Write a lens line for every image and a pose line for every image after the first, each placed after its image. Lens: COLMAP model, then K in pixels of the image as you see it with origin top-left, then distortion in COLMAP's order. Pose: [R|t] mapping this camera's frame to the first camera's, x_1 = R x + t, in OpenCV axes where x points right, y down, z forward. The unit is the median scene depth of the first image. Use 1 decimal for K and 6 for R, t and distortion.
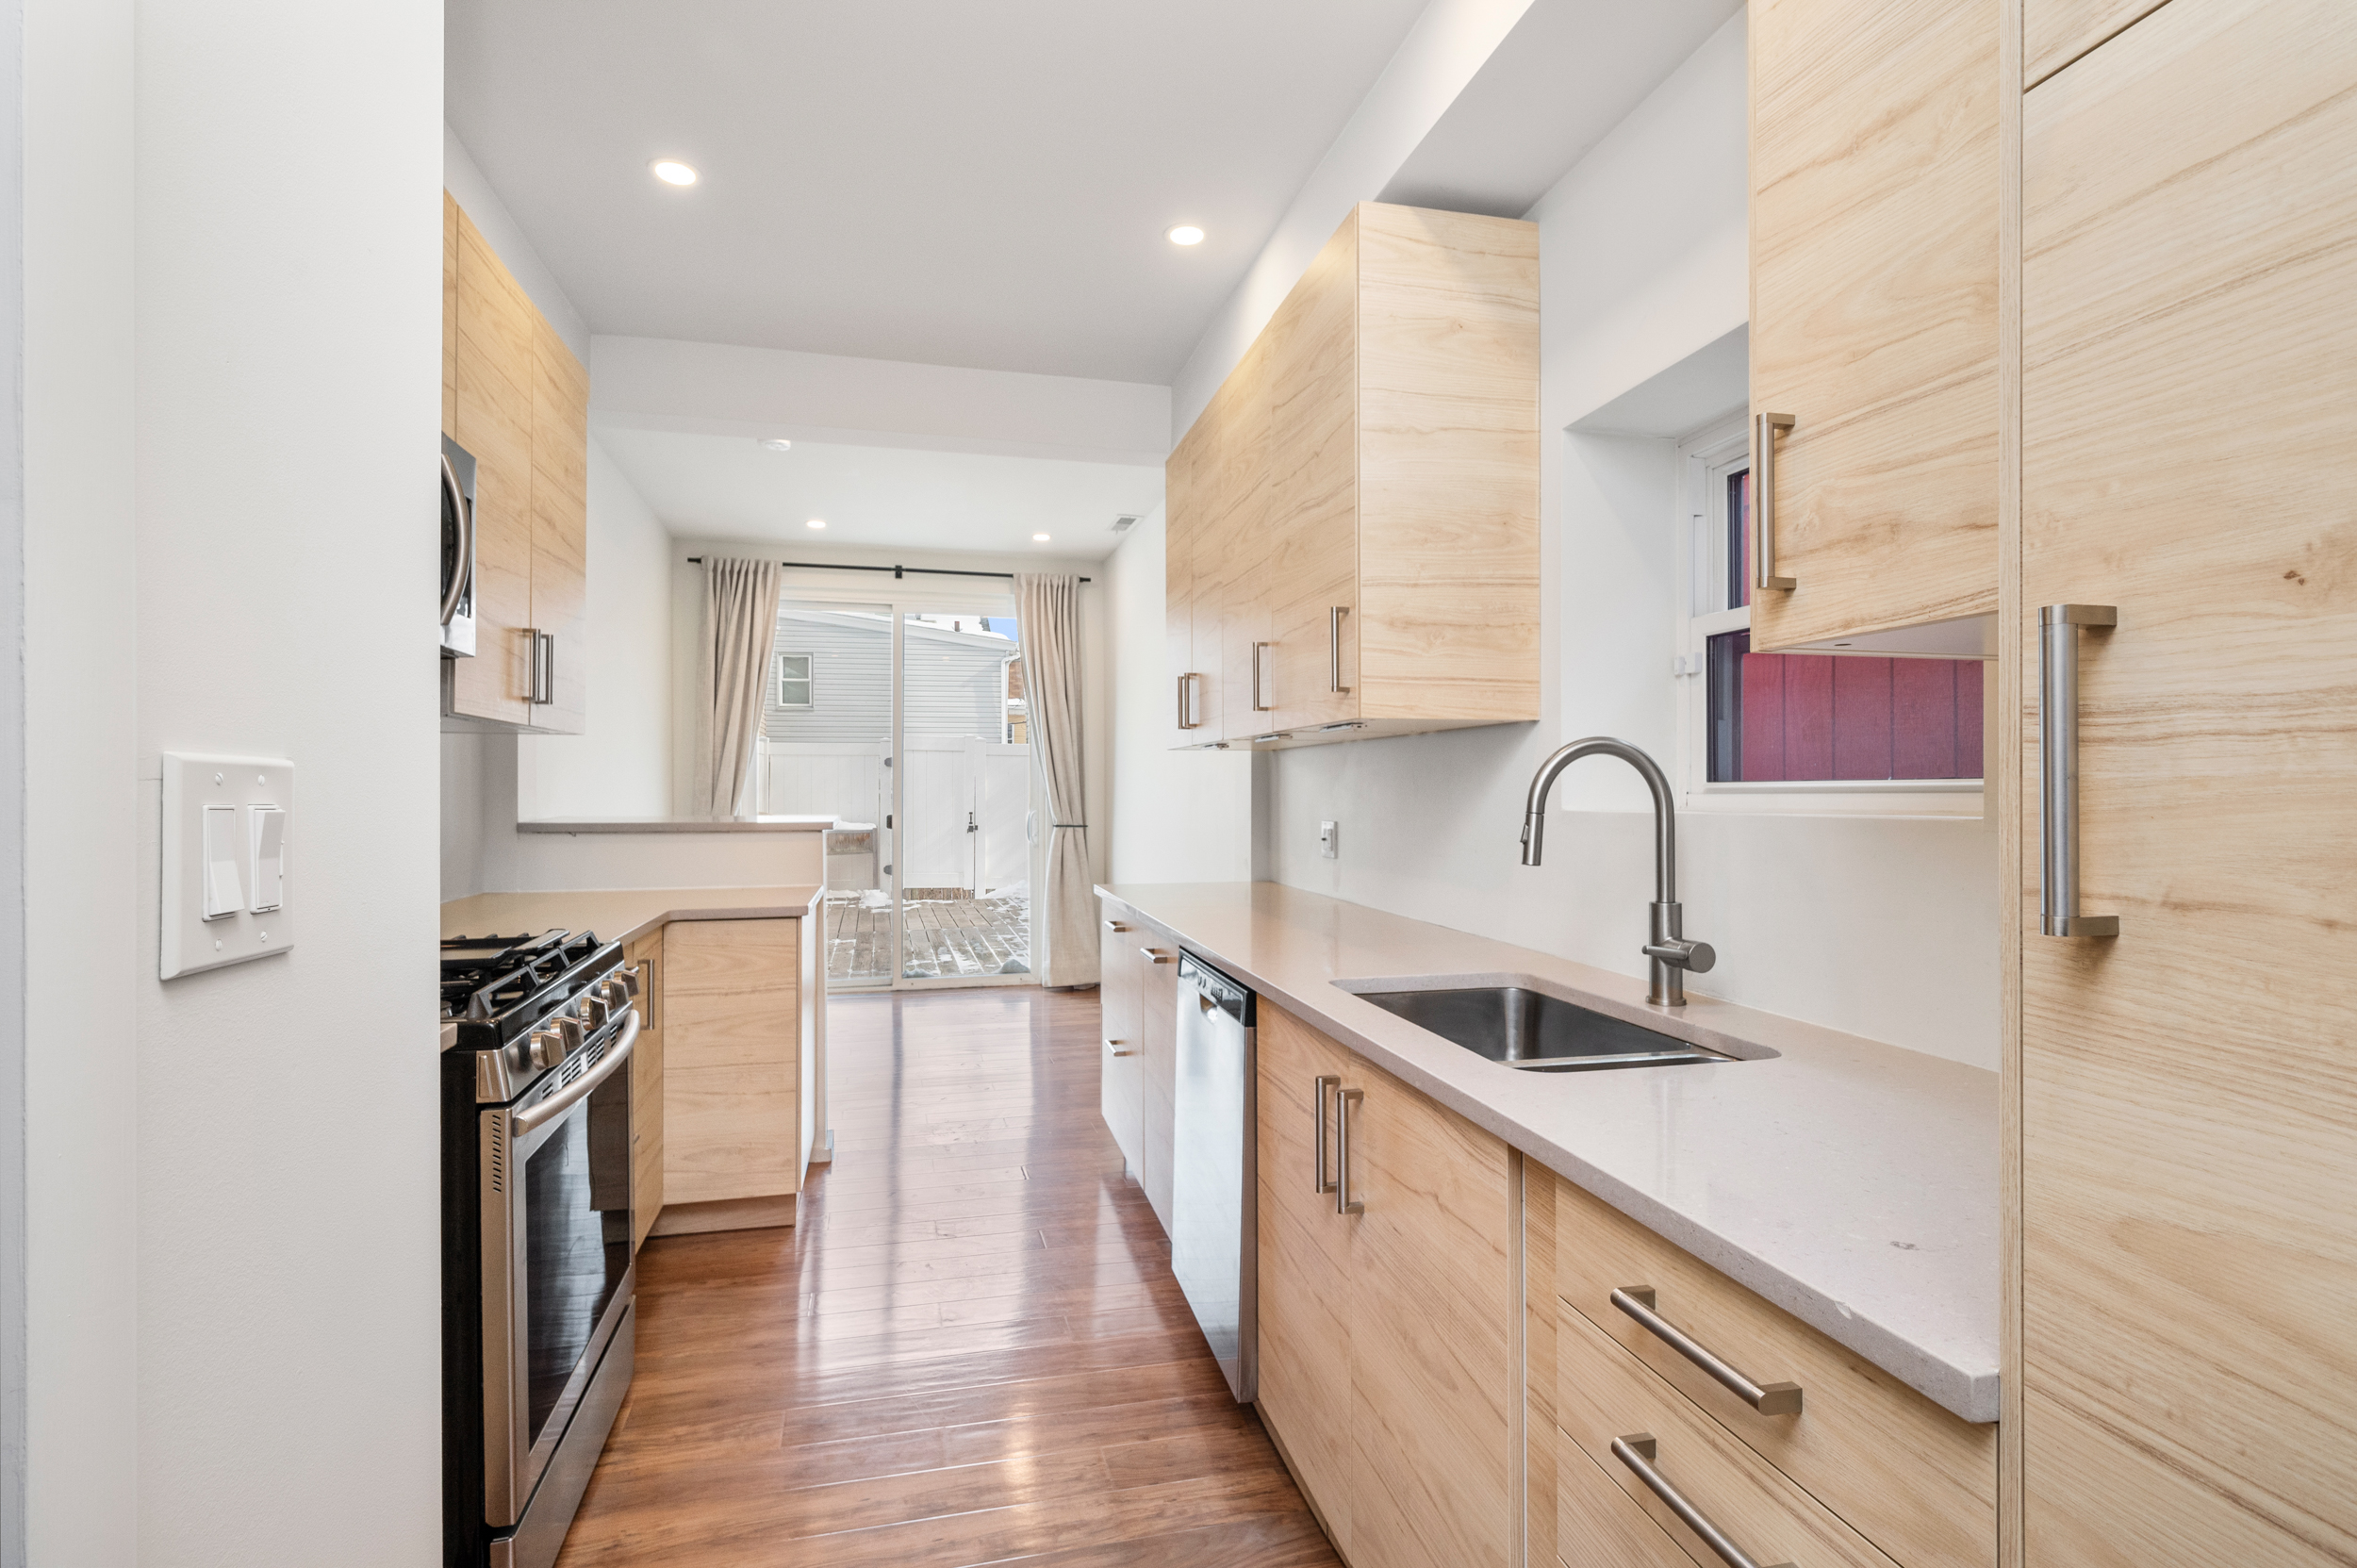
lens RADIAL K [[1116.4, 0, 1178.5], [0, 1116.4, 784.0], [0, 0, 1]] dist [-0.000815, -0.000181]
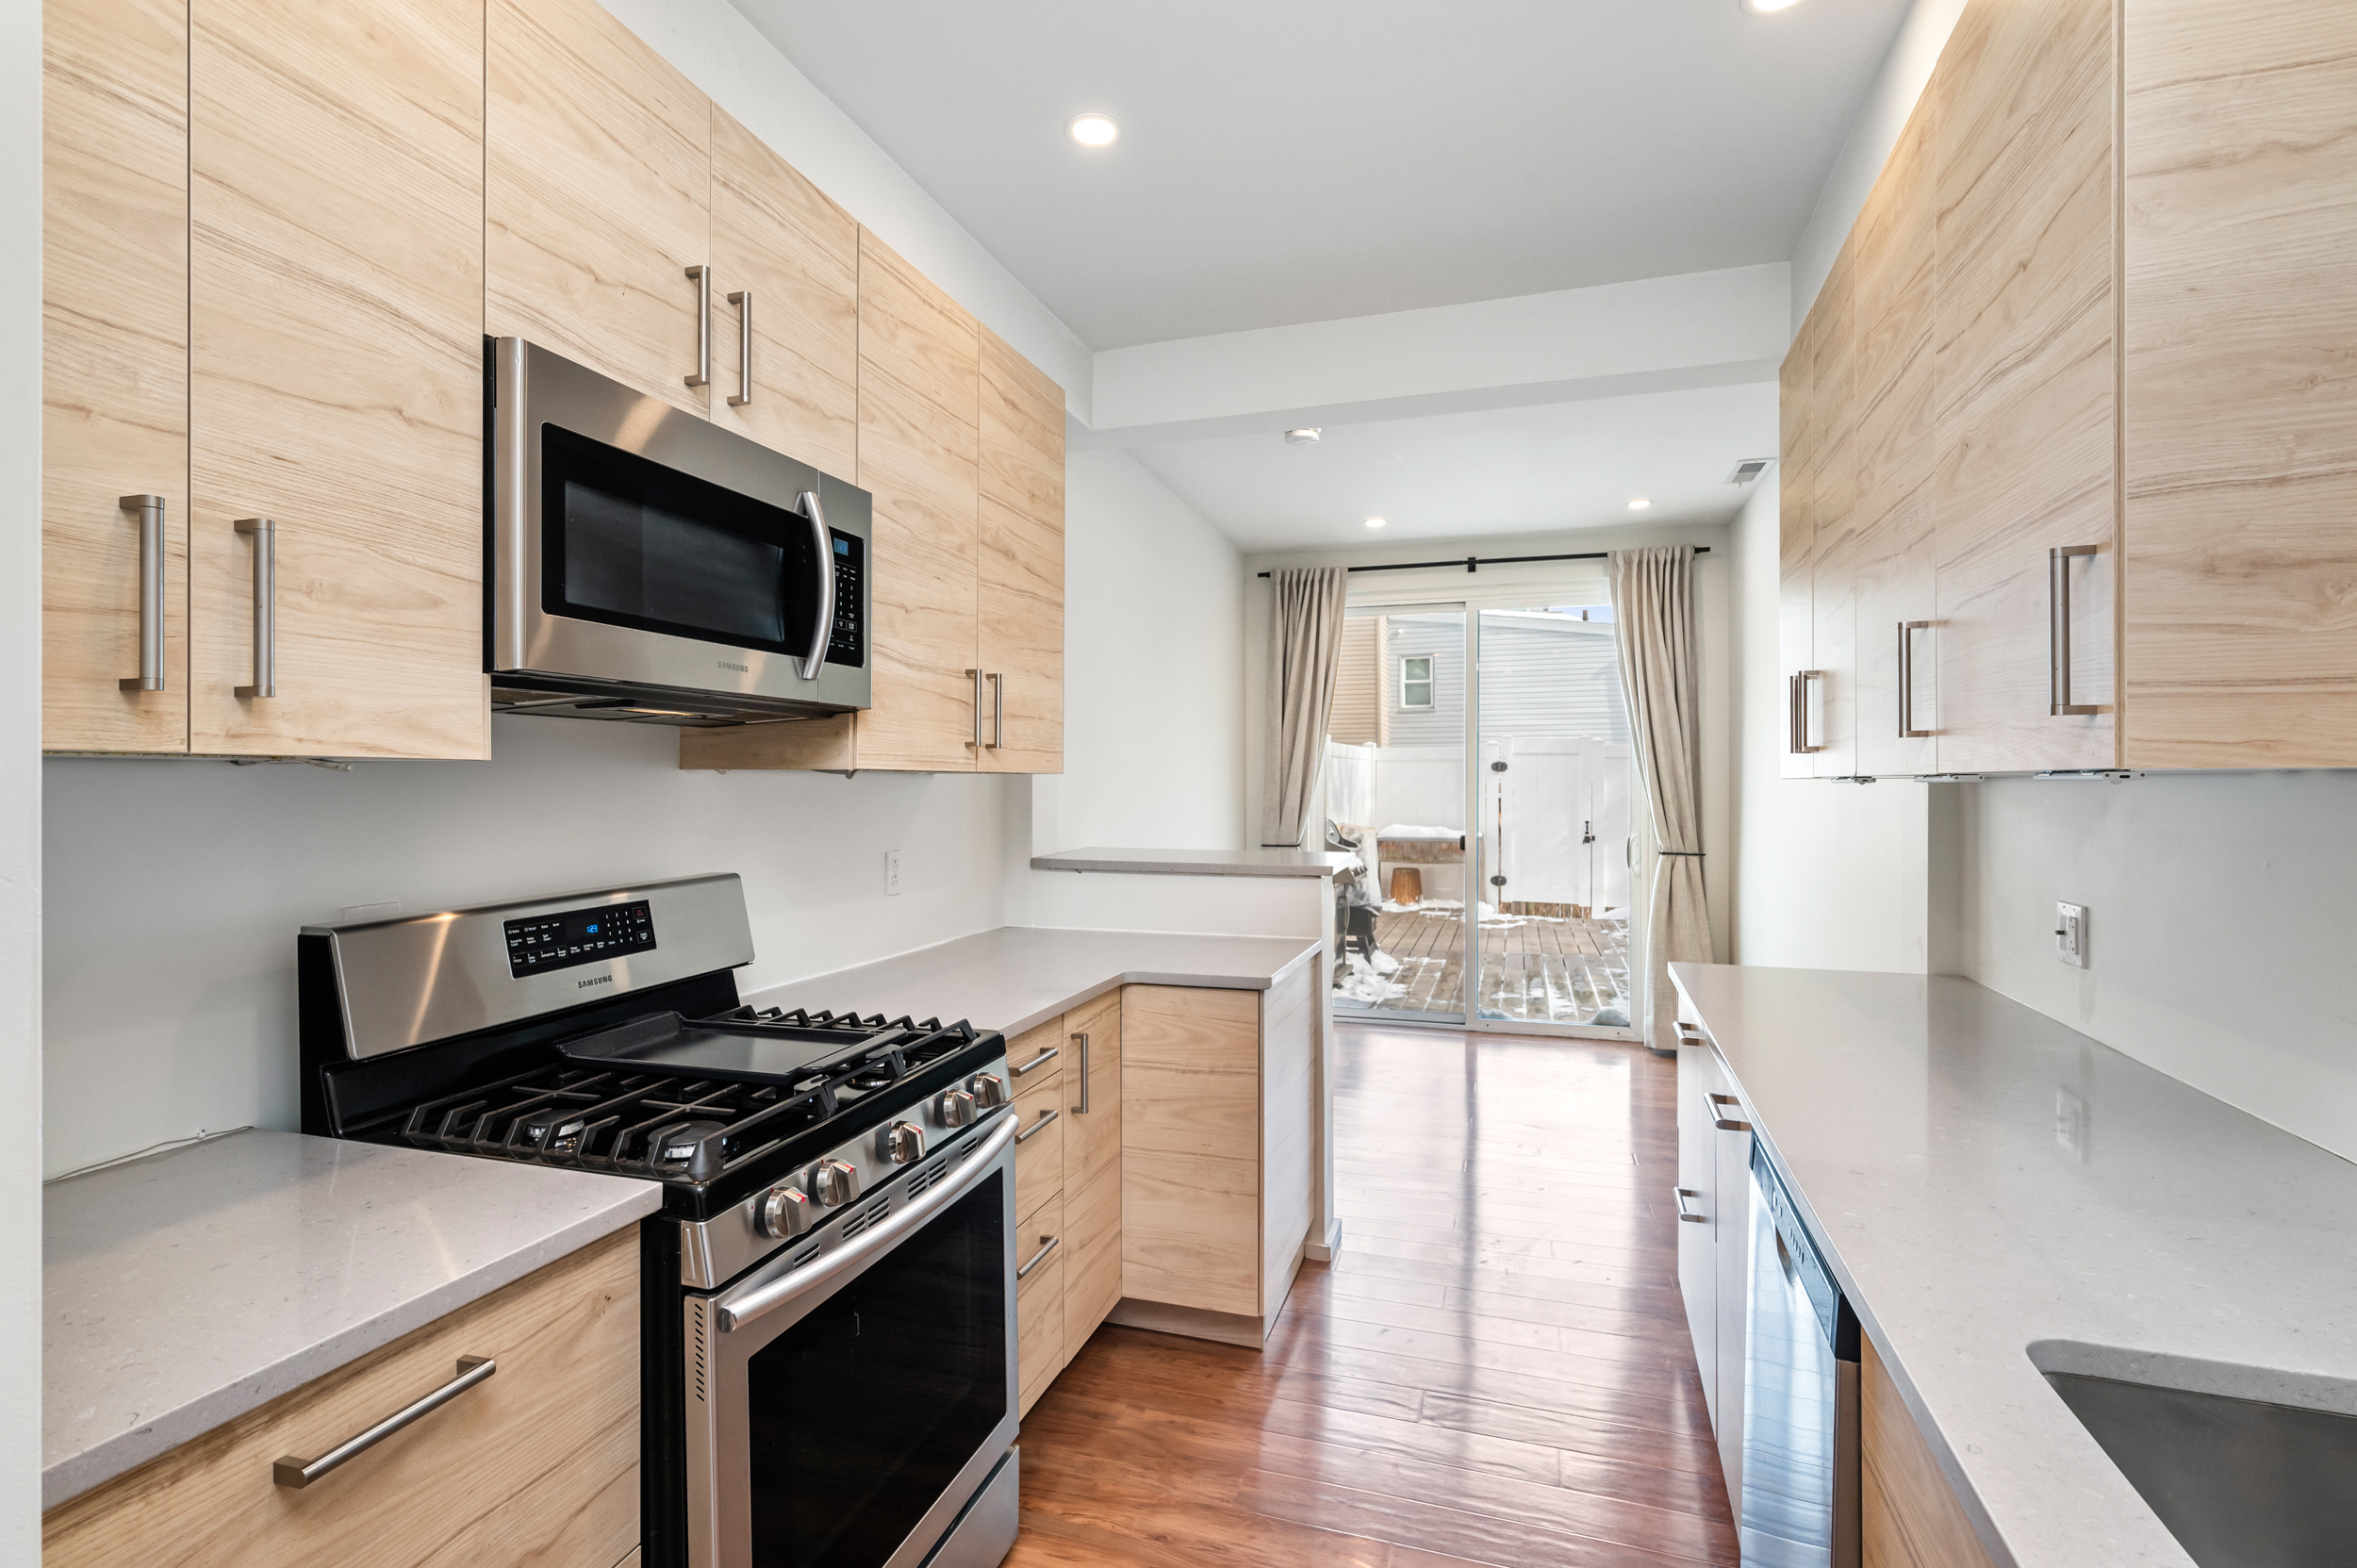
lens RADIAL K [[1089.6, 0, 1188.1], [0, 1089.6, 783.1], [0, 0, 1]] dist [-0.001042, 0.000046]
pose [[0.843415, 0.001176, -0.537261, 0.048700], [0.002840, 0.999974, 0.006647, -0.038045], [0.537255, -0.007132, 0.843390, 0.250586]]
